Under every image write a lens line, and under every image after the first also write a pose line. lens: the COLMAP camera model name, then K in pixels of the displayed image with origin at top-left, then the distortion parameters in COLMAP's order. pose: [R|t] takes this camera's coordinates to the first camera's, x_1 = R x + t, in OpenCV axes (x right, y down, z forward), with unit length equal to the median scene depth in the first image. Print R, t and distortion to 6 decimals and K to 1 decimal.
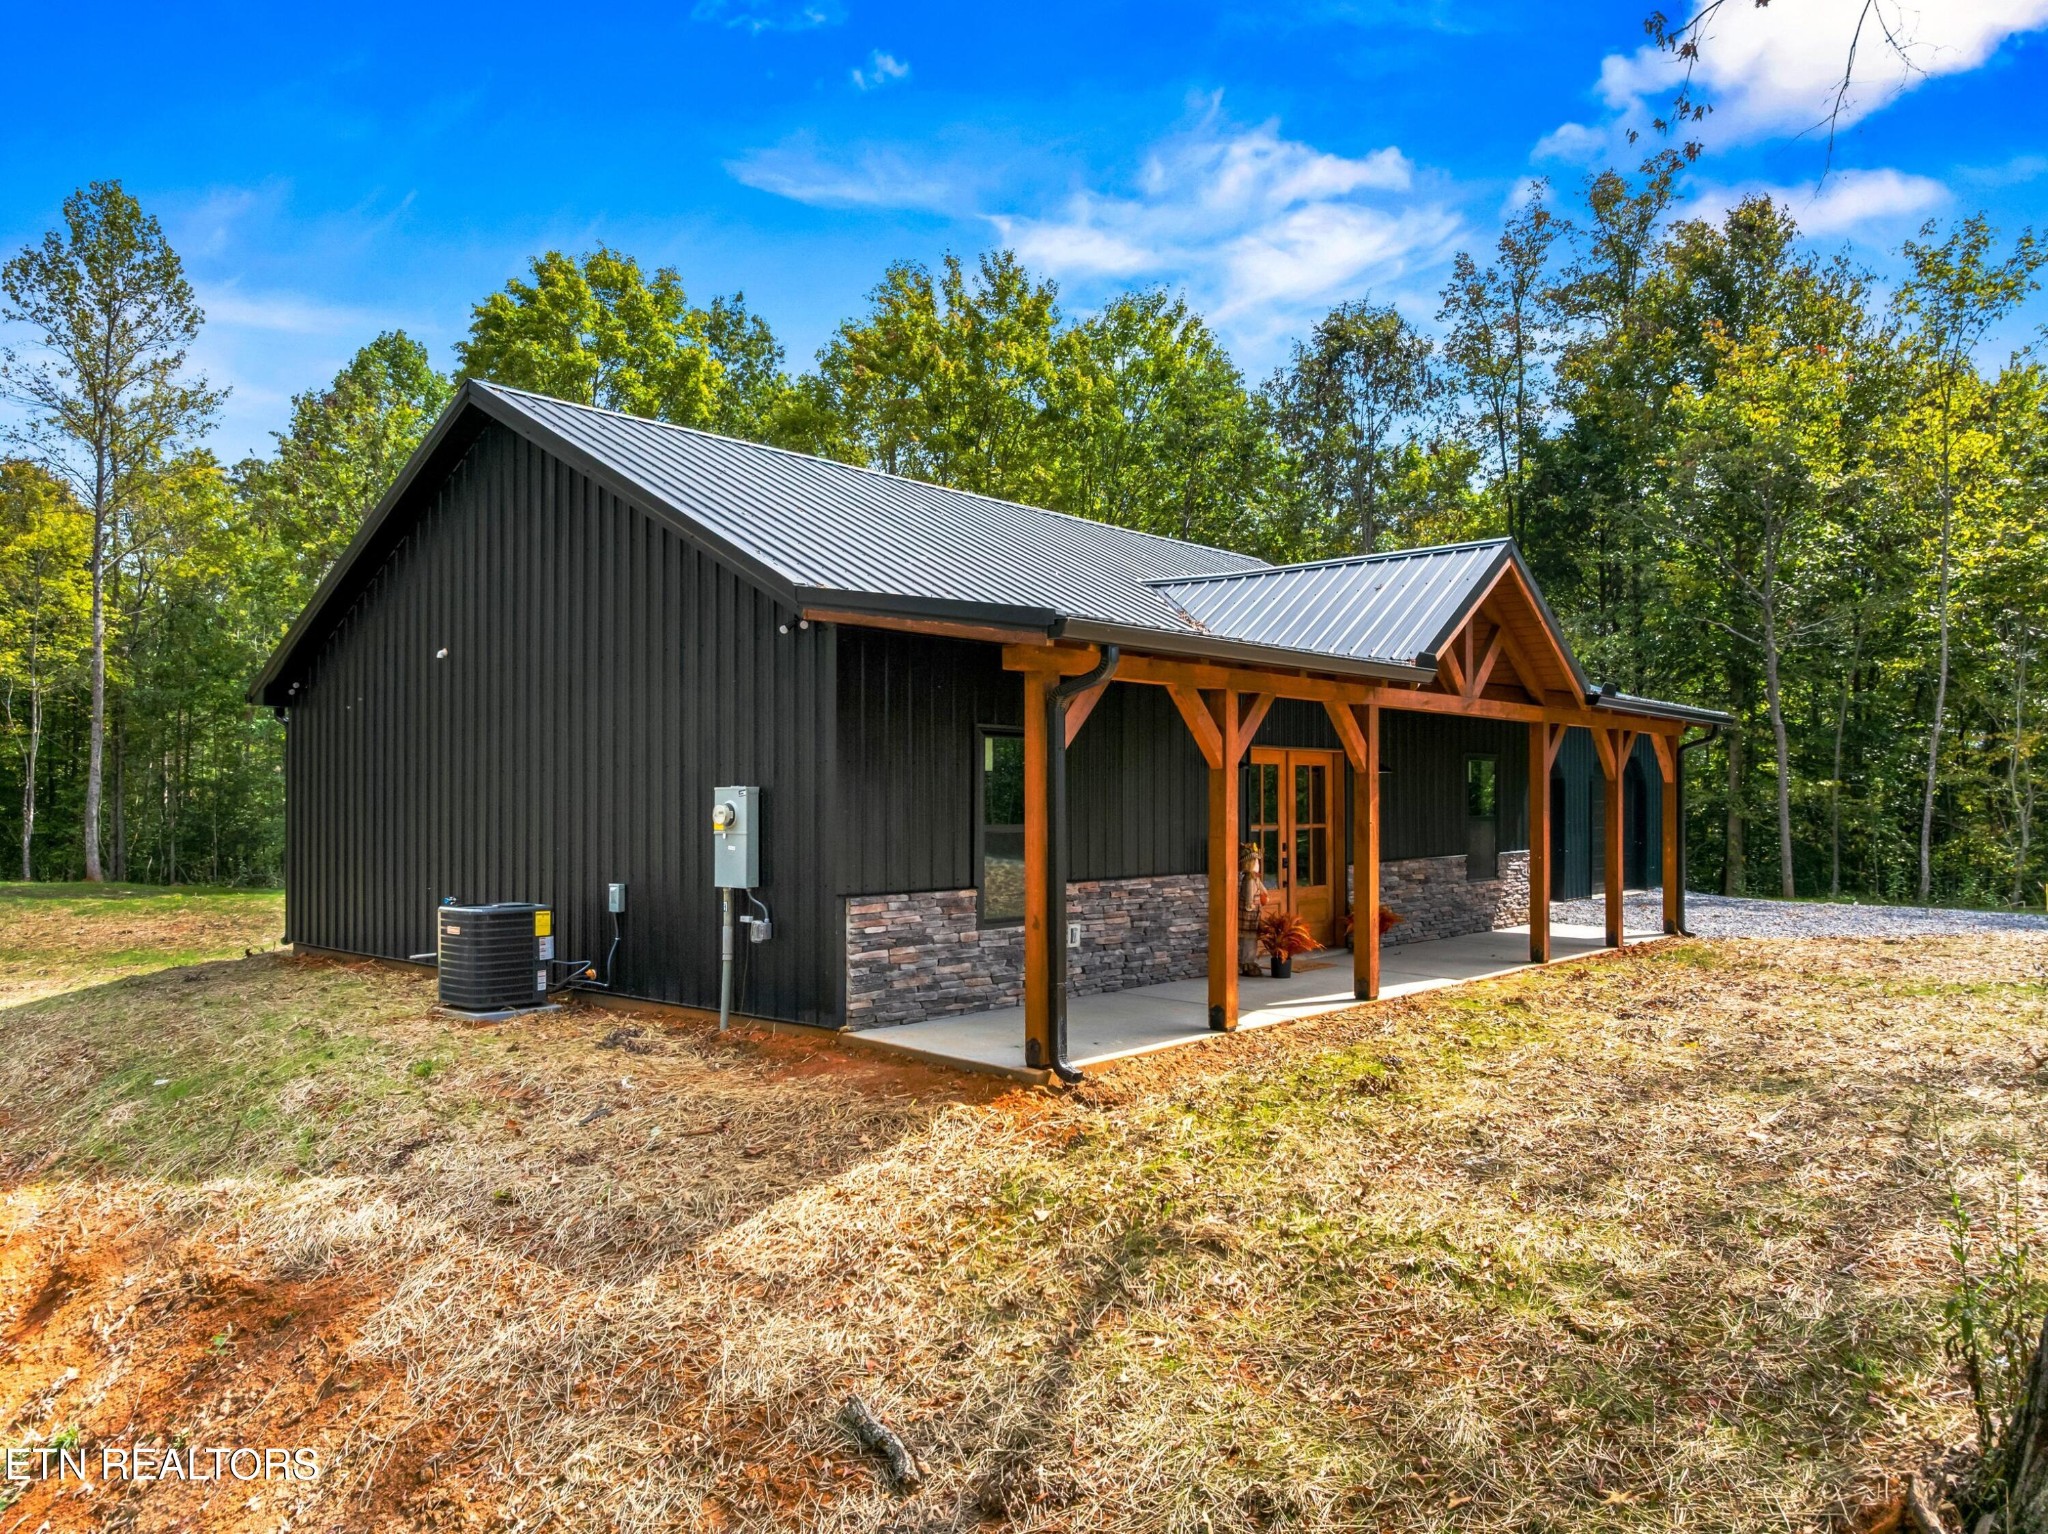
lens RADIAL K [[1455.2, 0, 1025.0], [0, 1455.2, 776.7], [0, 0, 1]] dist [-0.000531, 0.001164]
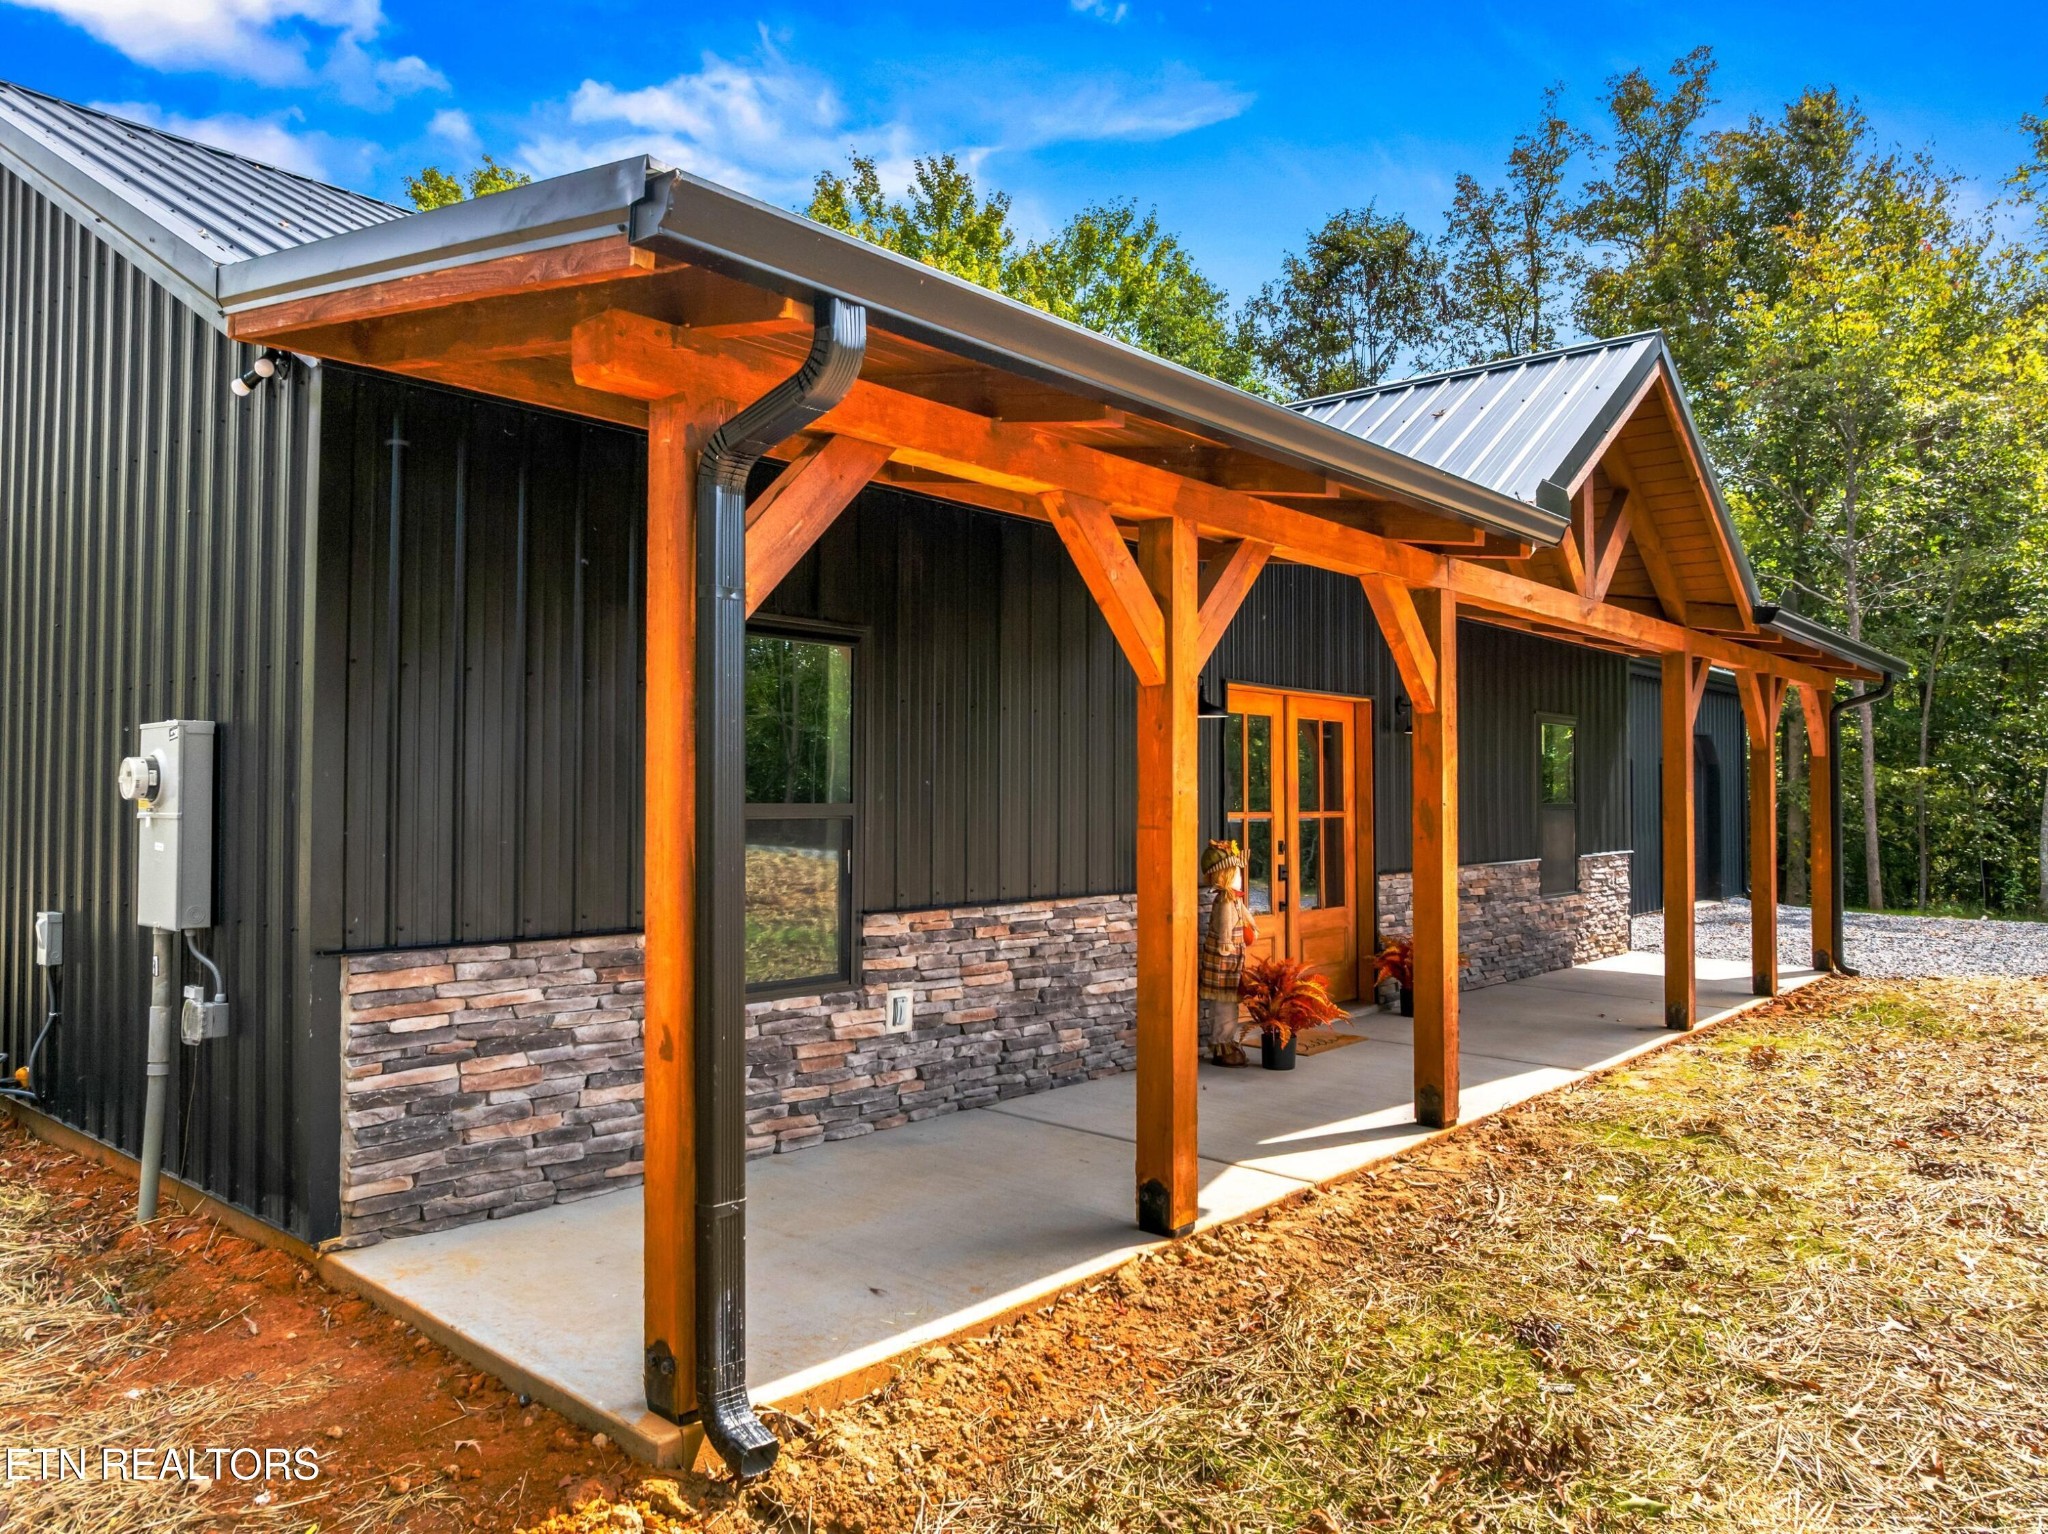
lens RADIAL K [[1467.6, 0, 1018.7], [0, 1467.6, 726.0], [0, 0, 1]] dist [-0.016887, 0.000198]
pose [[0.999952, 0.003848, 0.009035, 0.064780], [-0.003552, 0.999463, -0.032570, 0.018740], [-0.009156, 0.032536, 0.999429, 0.403098]]
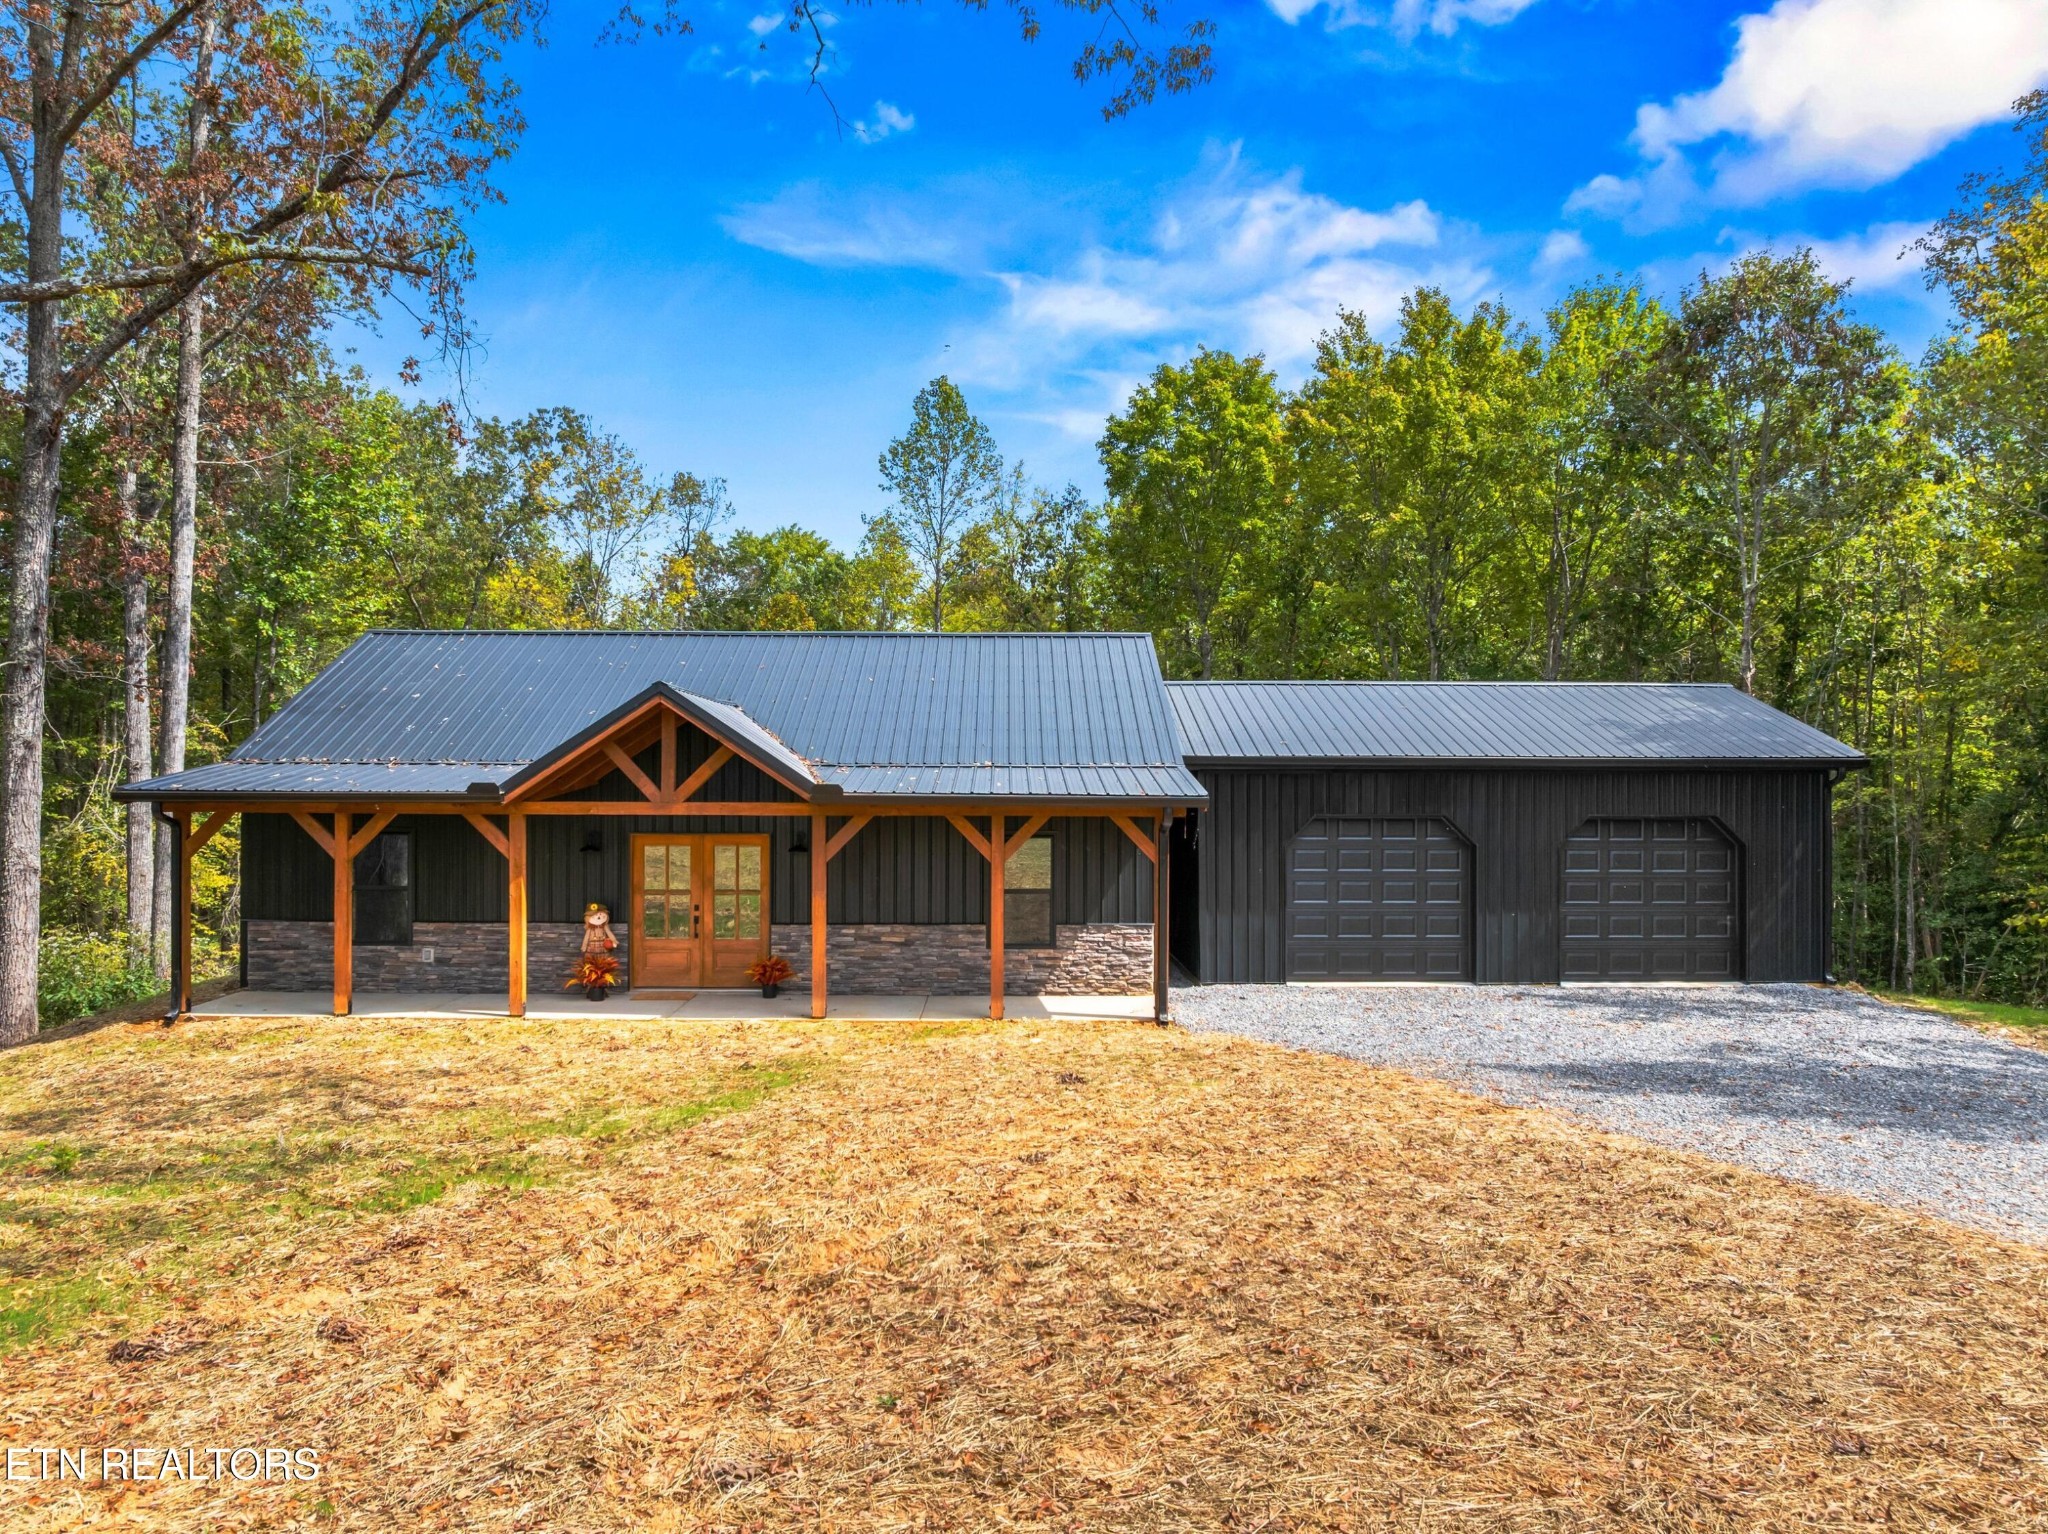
lens RADIAL K [[1455.2, 0, 1025.0], [0, 1455.2, 776.7], [0, 0, 1]] dist [-0.000531, 0.001164]
pose [[0.660109, -0.001655, -0.751168, 1.452820], [0.005435, 0.999982, 0.002573, -0.076894], [0.751150, -0.005781, 0.660106, 0.383042]]
